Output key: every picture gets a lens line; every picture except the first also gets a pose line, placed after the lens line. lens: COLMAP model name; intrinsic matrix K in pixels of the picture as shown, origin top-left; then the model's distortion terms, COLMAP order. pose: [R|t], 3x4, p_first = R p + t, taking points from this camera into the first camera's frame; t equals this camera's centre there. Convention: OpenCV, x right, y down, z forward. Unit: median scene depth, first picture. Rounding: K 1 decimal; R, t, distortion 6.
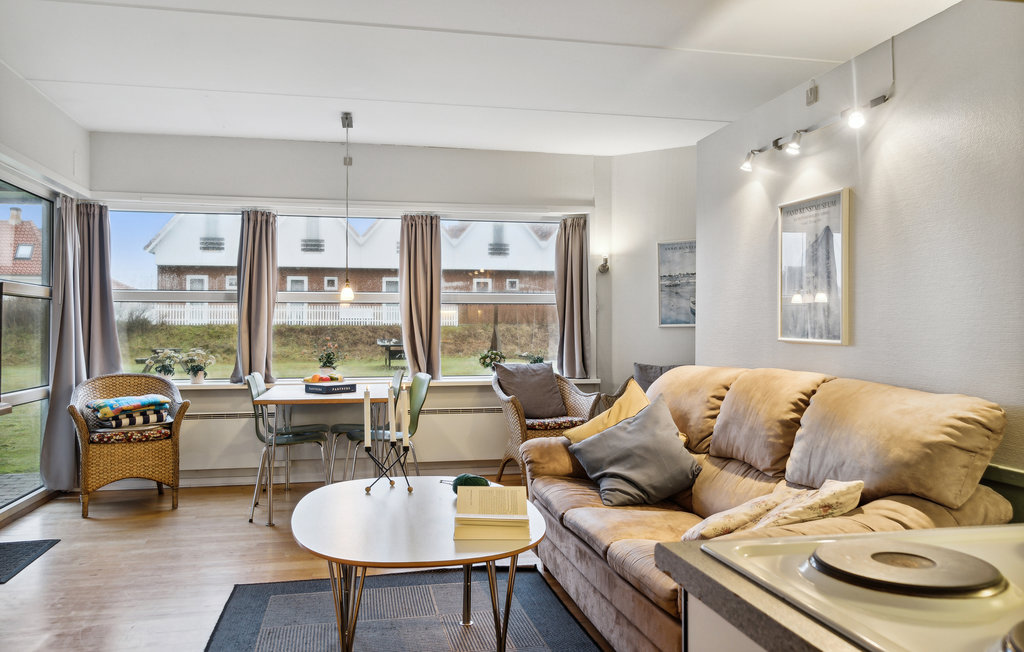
lens RADIAL K [[799.5, 0, 512.0], [0, 799.5, 326.0], [0, 0, 1]] dist [0.003412, 0.000162]
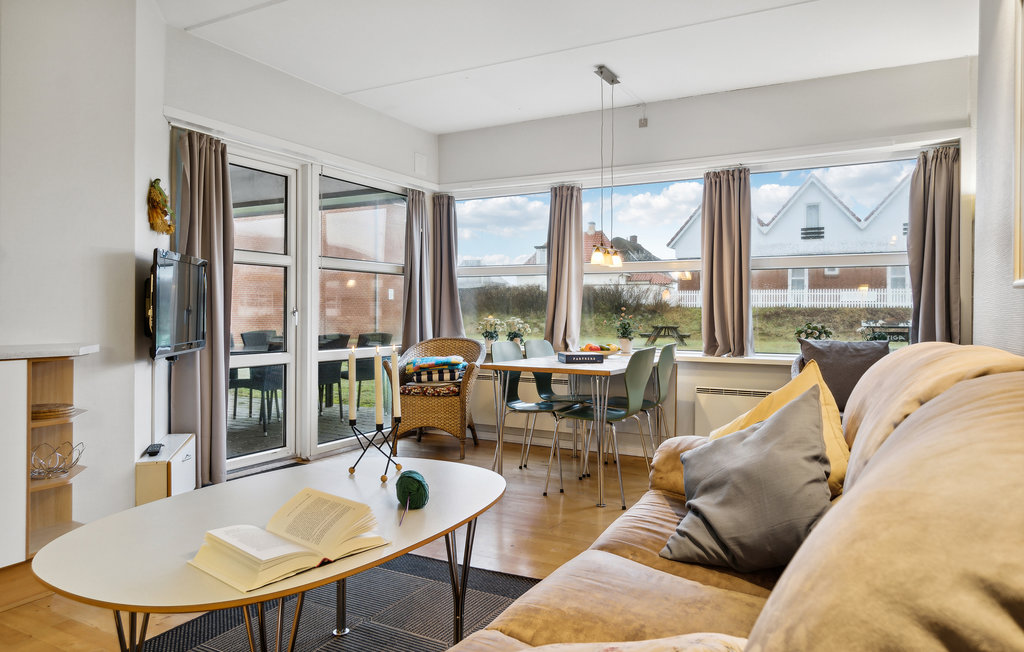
lens RADIAL K [[672.7, 0, 512.0], [0, 672.7, 315.1], [0, 0, 1]] dist [-0.003002, -0.001363]
pose [[0.753246, 0.006641, -0.657705, 0.220672], [-0.002456, 0.999970, 0.007285, 0.019509], [0.657734, -0.003872, 0.753240, 0.311878]]
